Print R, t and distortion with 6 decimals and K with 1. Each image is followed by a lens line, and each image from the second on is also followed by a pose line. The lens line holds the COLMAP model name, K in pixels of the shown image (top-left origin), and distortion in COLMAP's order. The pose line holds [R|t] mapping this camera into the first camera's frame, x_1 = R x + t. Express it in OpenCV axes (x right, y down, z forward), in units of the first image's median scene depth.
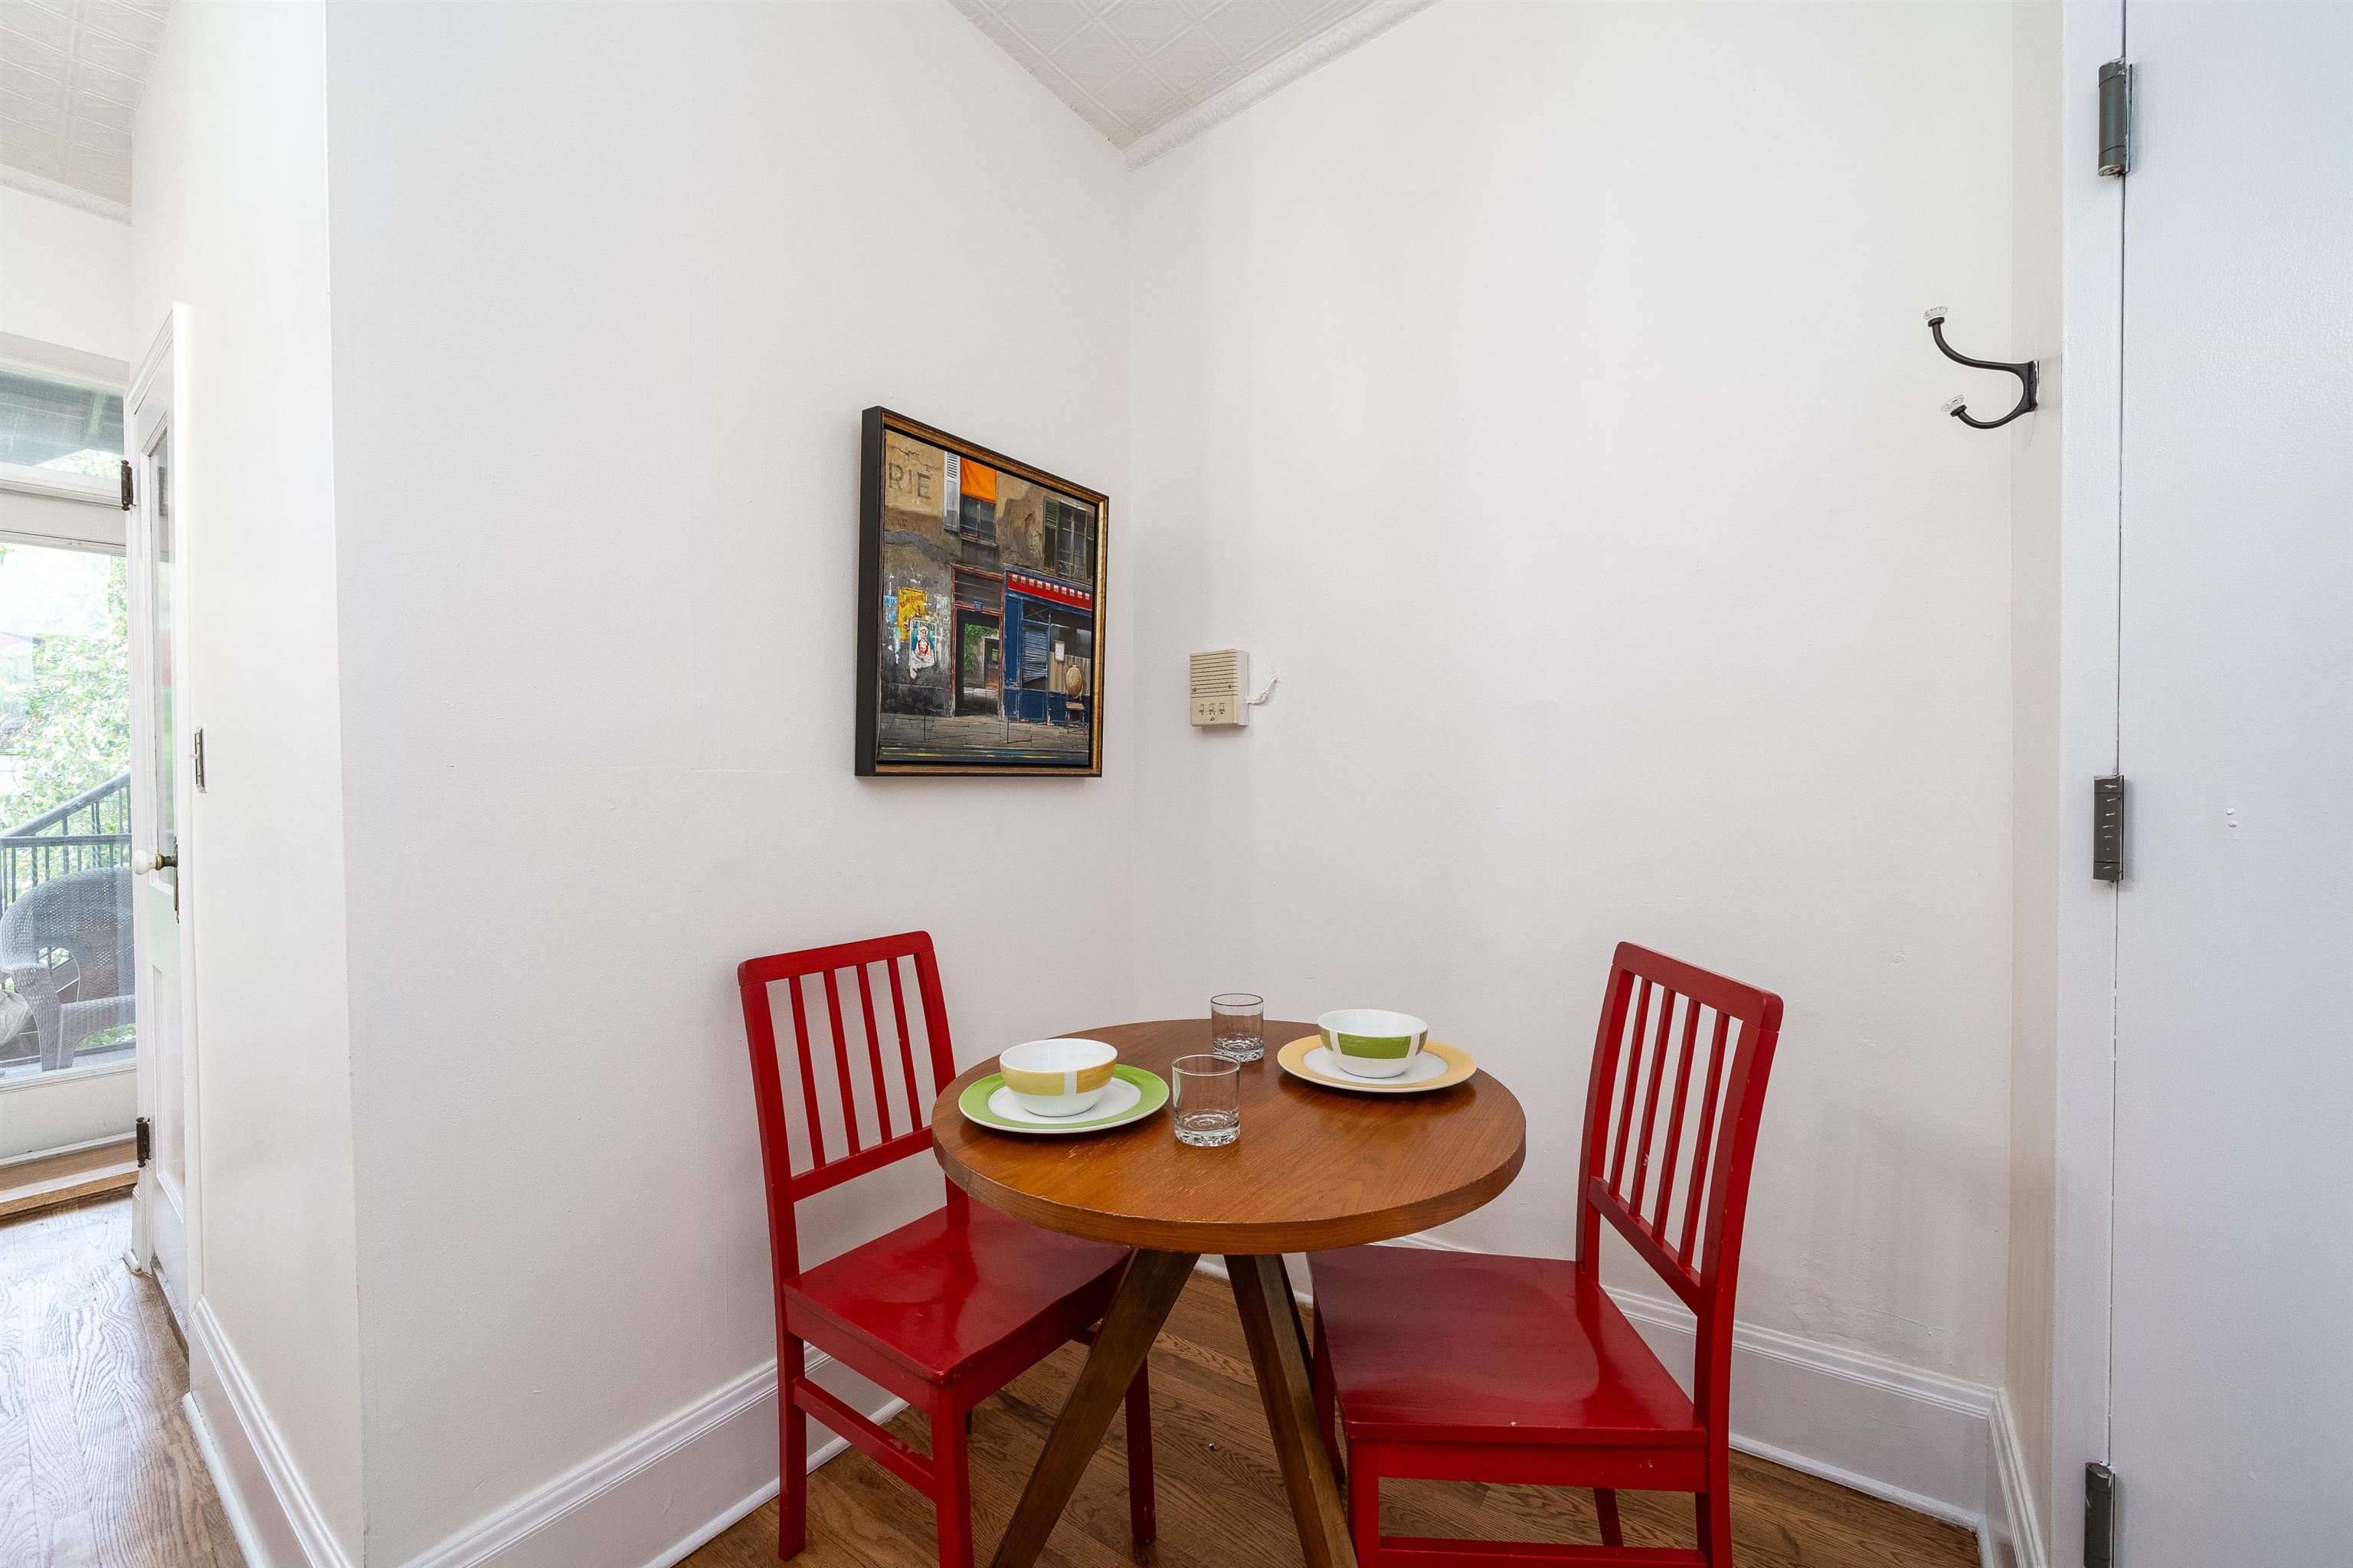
lens RADIAL K [[917.5, 0, 1116.5], [0, 917.5, 793.1], [0, 0, 1]] dist [0.001819, -0.001287]
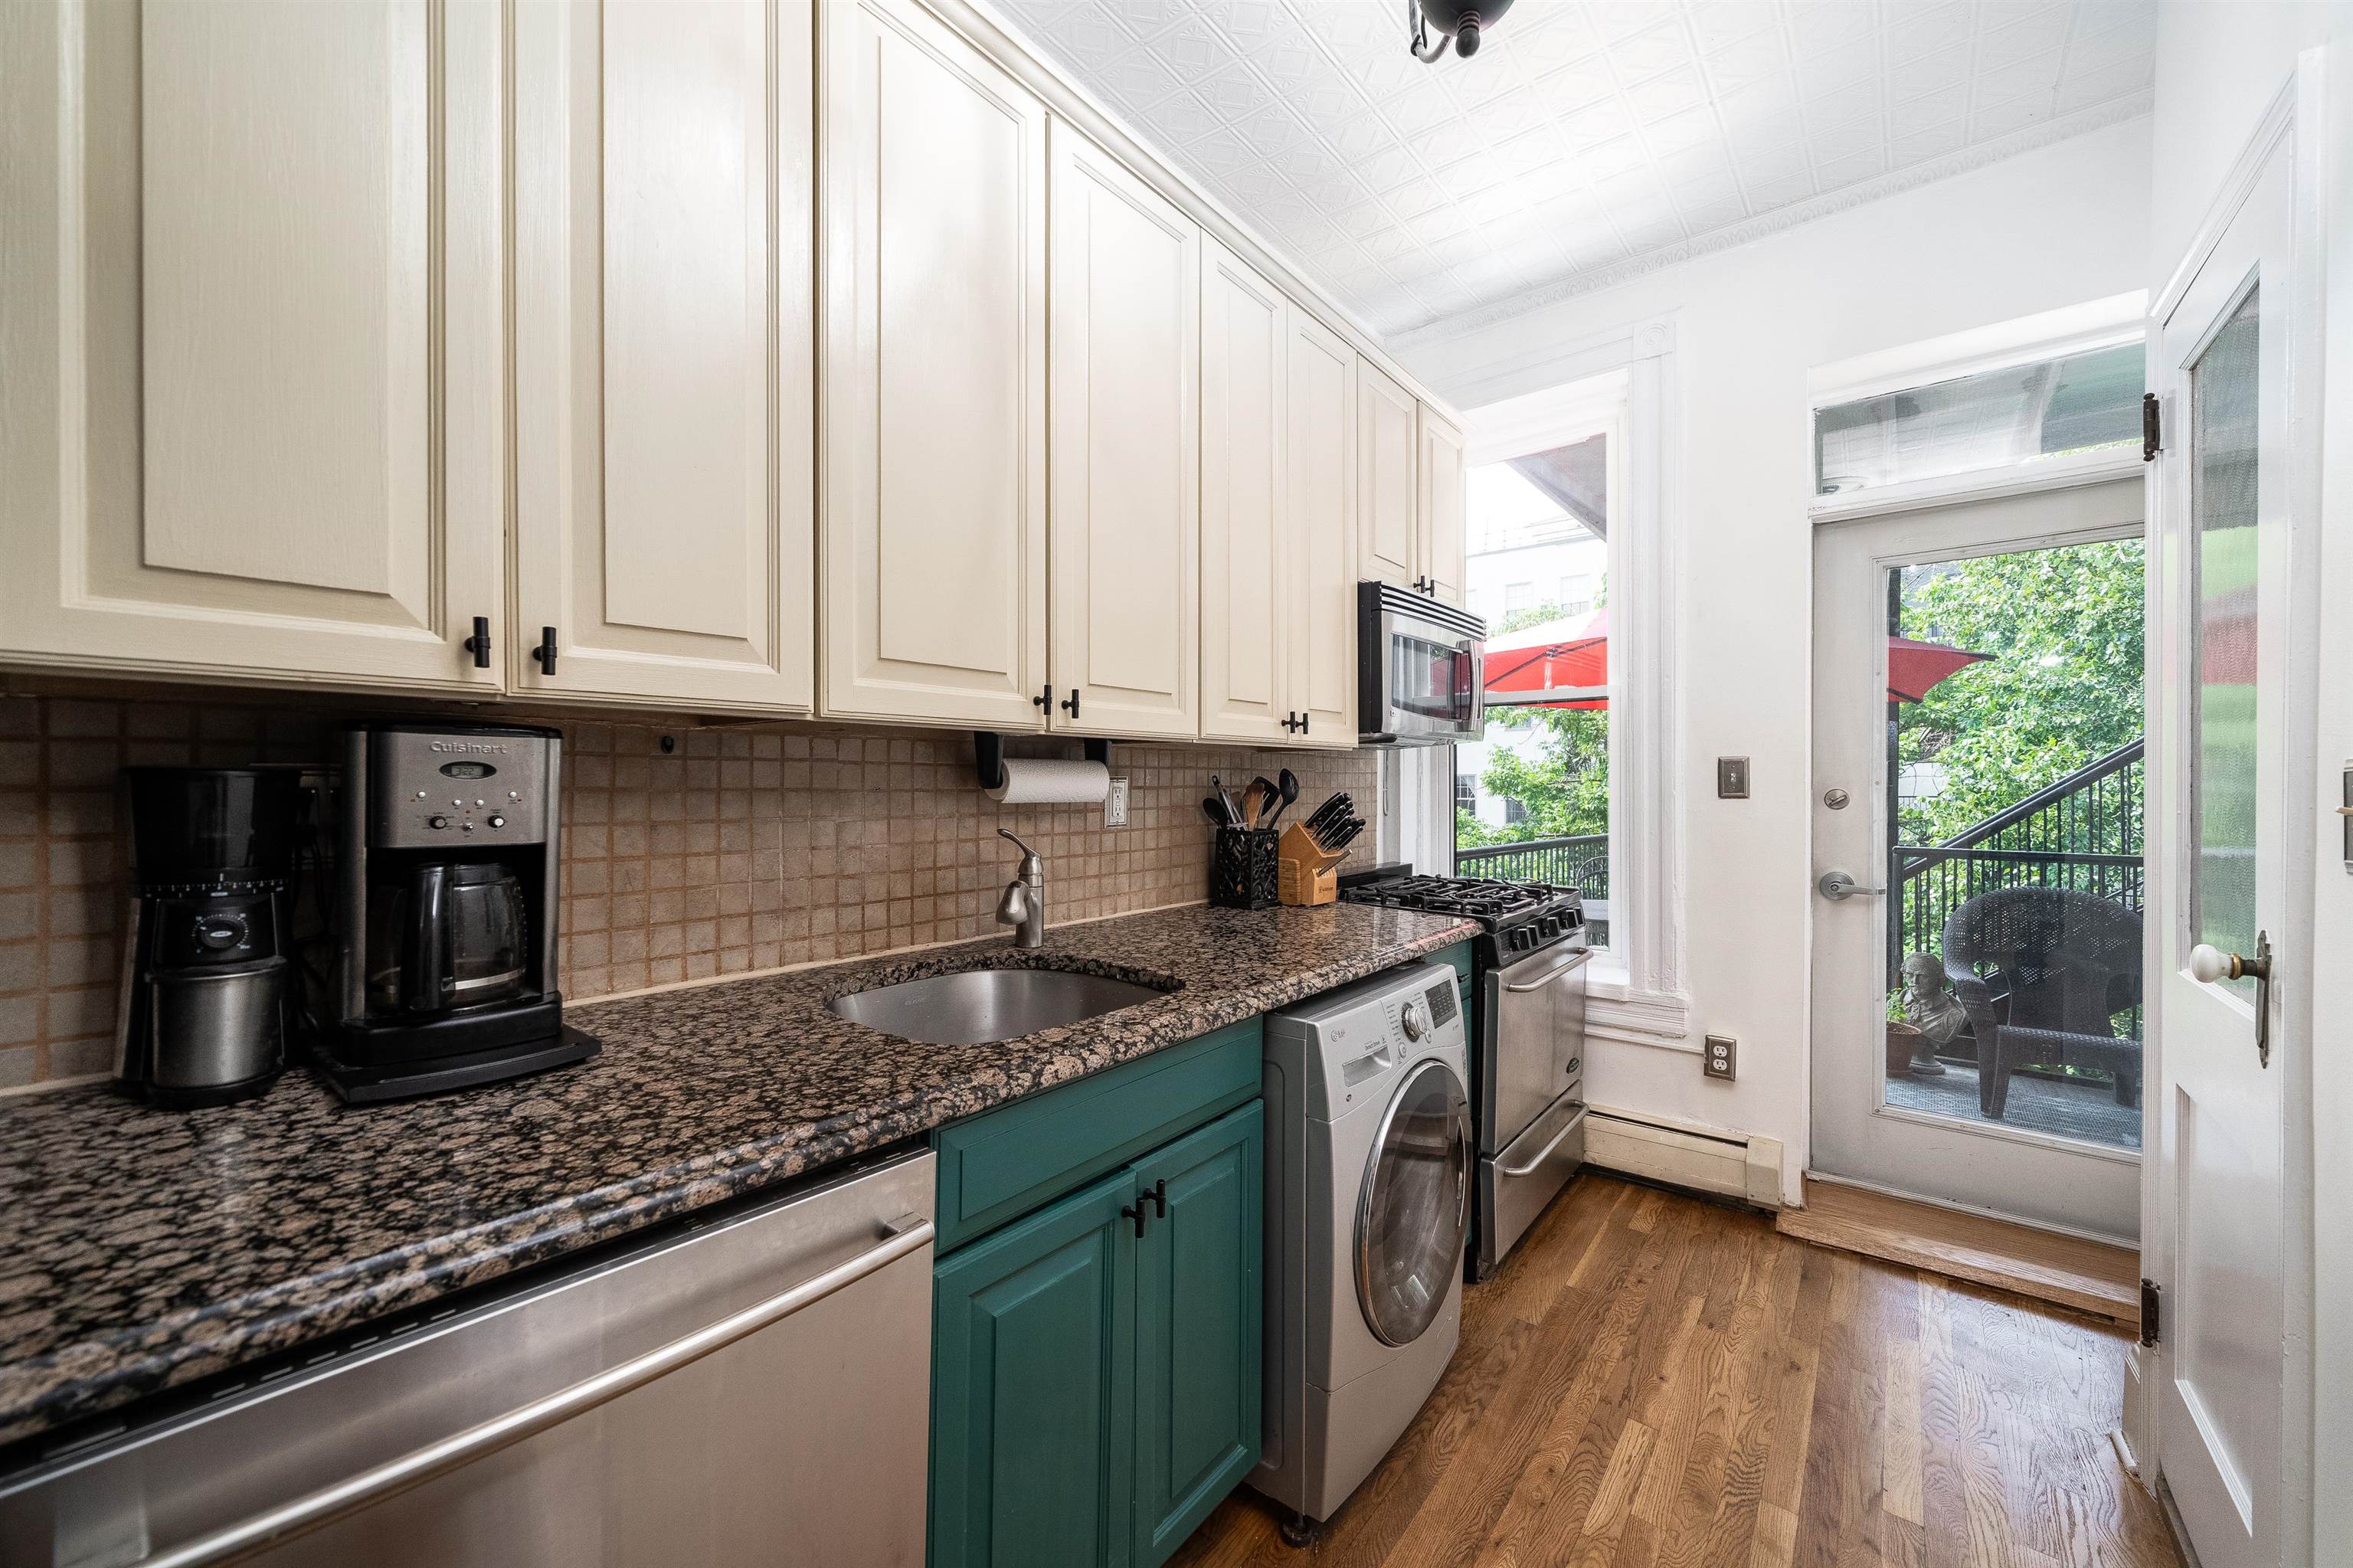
lens RADIAL K [[866.5, 0, 1172.1], [0, 866.5, 792.0], [0, 0, 1]] dist [-0.002568, -0.000602]
pose [[-0.020034, 0.017341, -0.999649, -0.455062], [-0.017097, 0.999697, 0.017684, -0.046198], [0.999653, 0.017446, -0.019732, 0.276595]]
